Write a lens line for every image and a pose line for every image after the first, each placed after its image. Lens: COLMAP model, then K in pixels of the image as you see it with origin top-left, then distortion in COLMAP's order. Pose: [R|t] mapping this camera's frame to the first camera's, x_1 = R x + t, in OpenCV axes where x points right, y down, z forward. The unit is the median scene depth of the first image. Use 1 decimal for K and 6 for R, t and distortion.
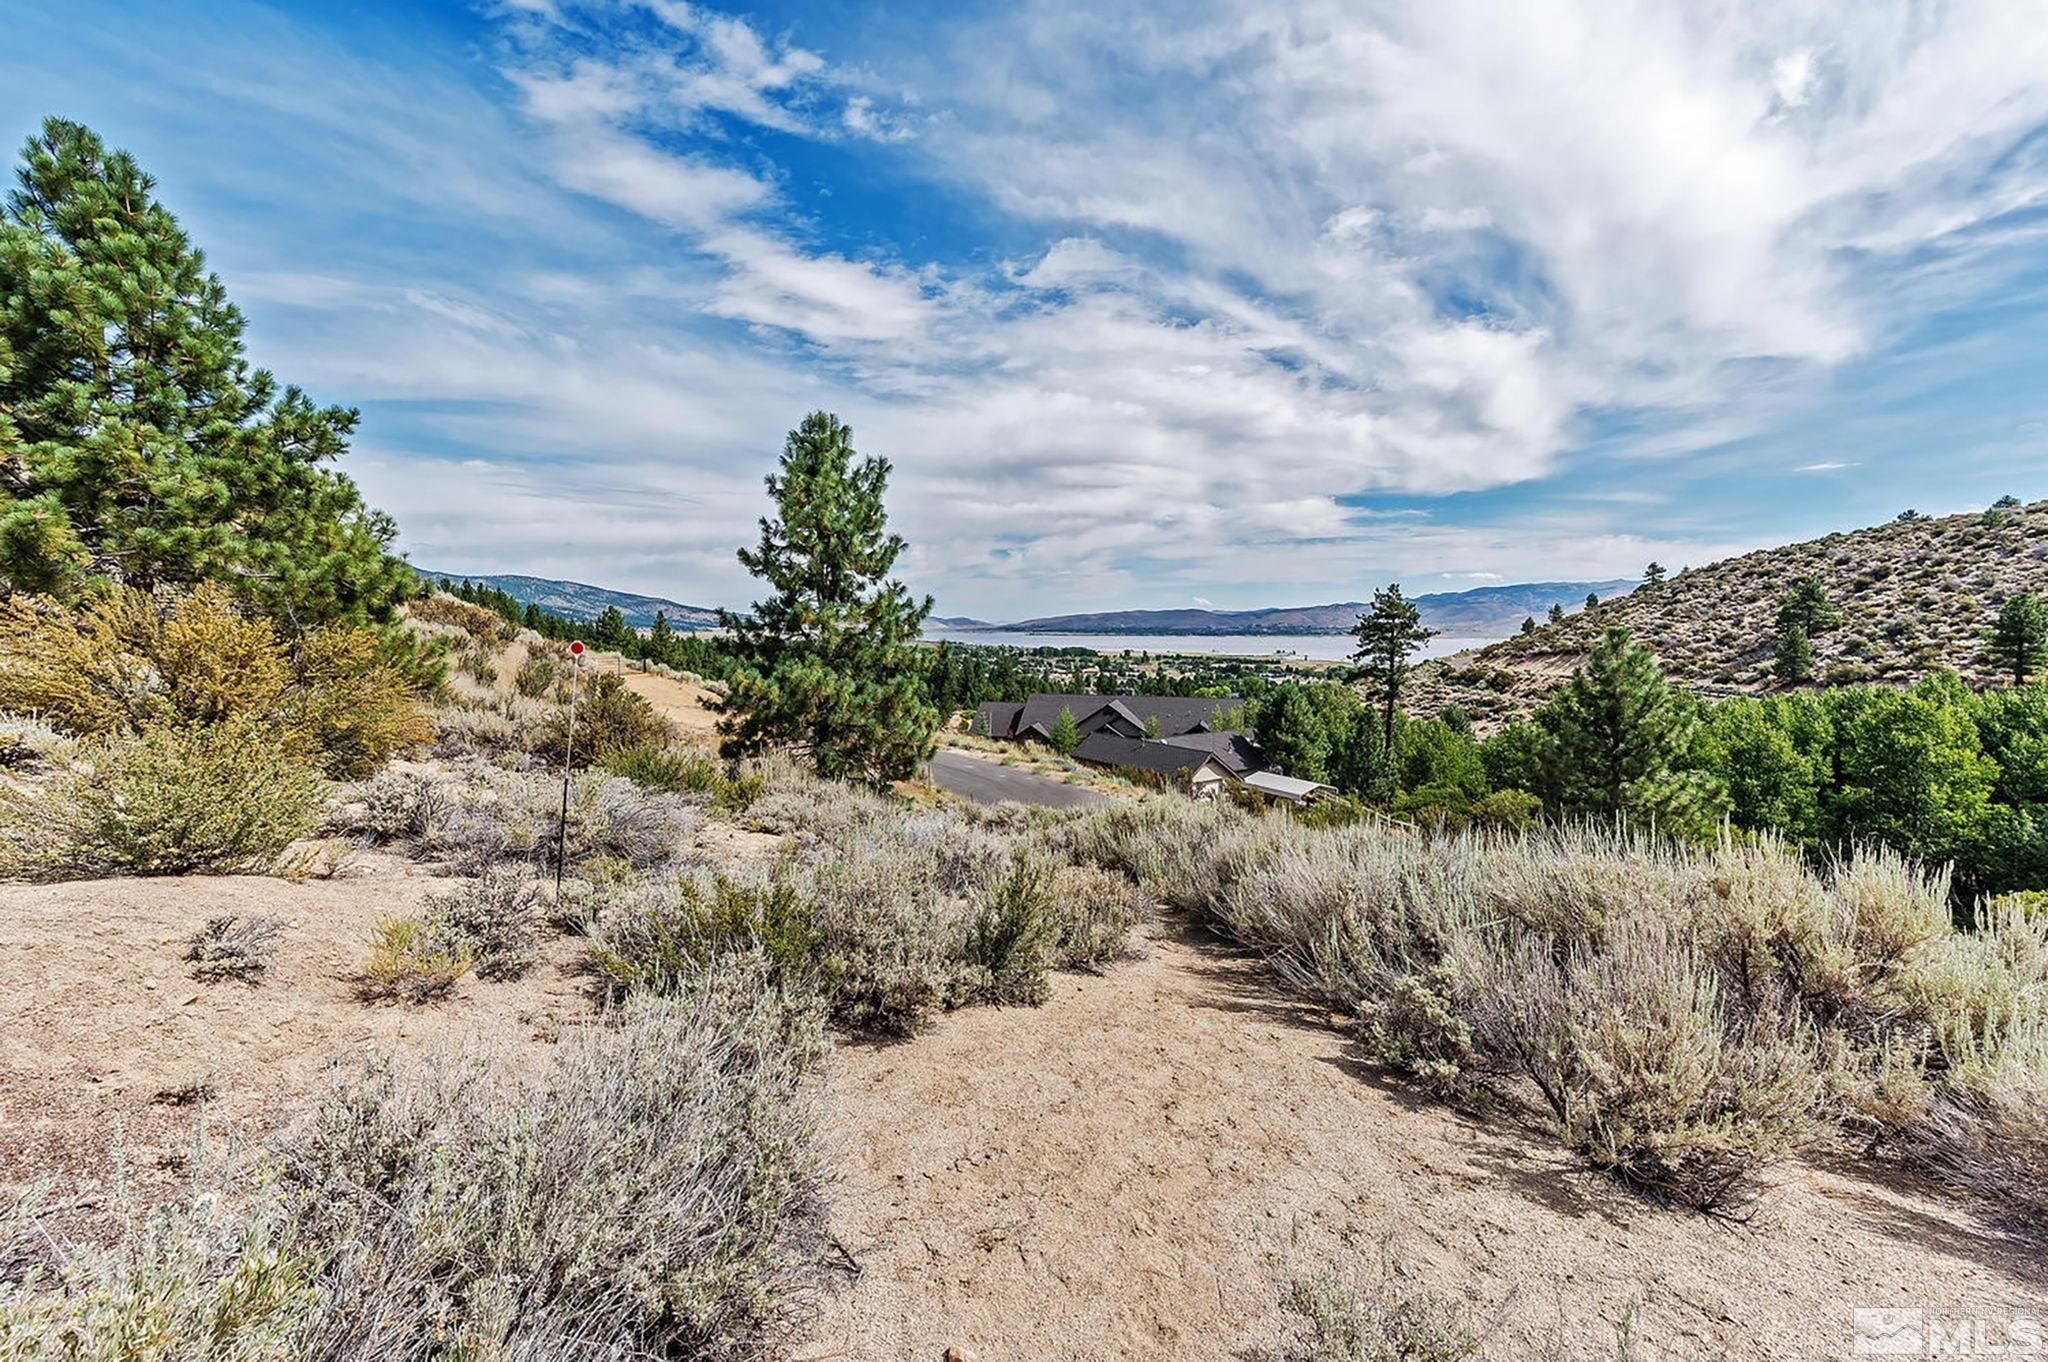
lens RADIAL K [[791.1, 0, 1024.0], [0, 791.1, 681.0], [0, 0, 1]] dist [0.030426, -0.000165]
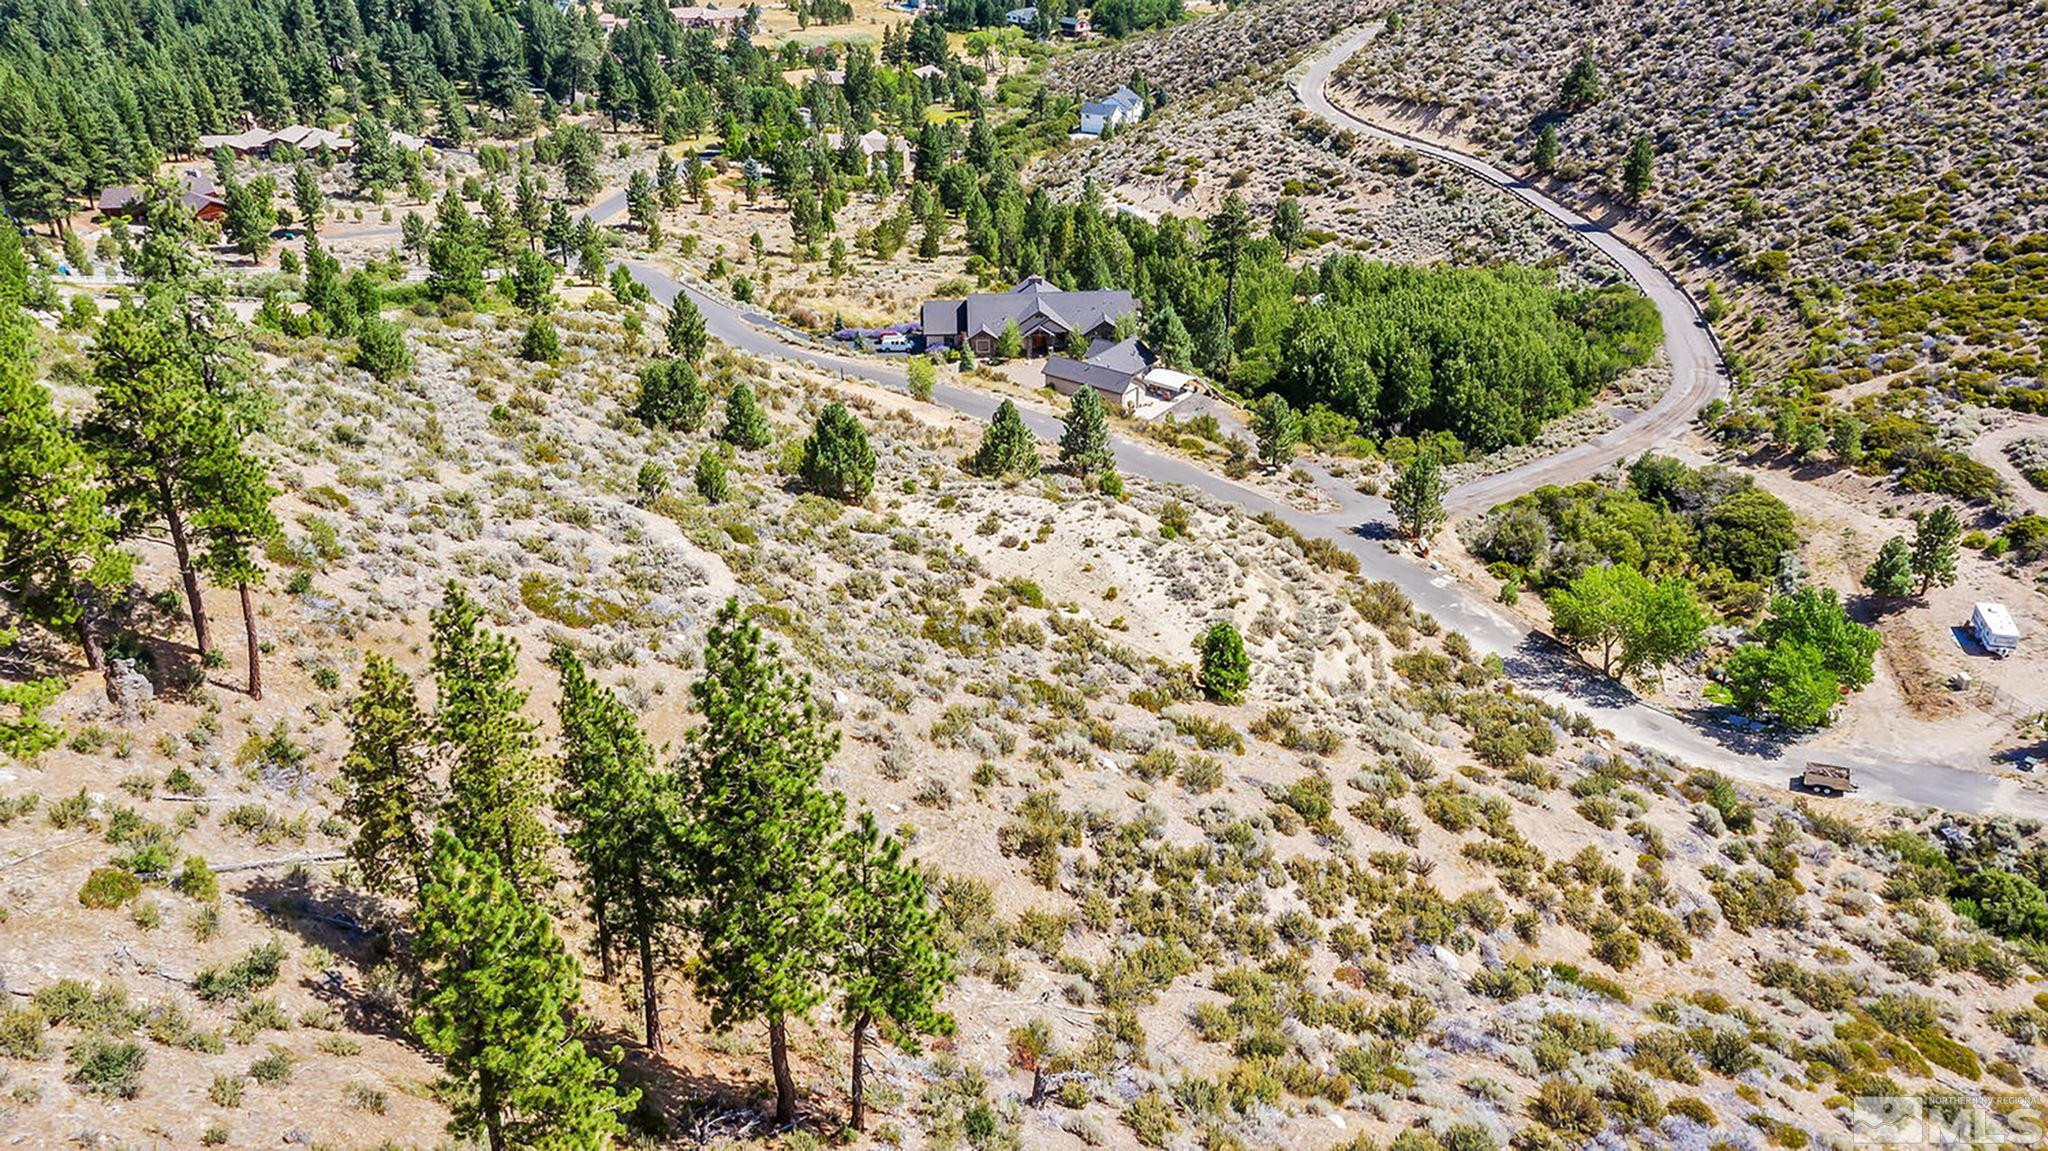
lens RADIAL K [[1617.5, 0, 1024.3], [0, 1617.5, 571.1], [0, 0, 1]] dist [-0.001102, 0.011329]
pose [[0.955170, -0.155945, 0.251657, -0.310646], [0.037328, 0.906680, 0.420164, -0.331536], [-0.293695, -0.391934, 0.871855, -0.718392]]
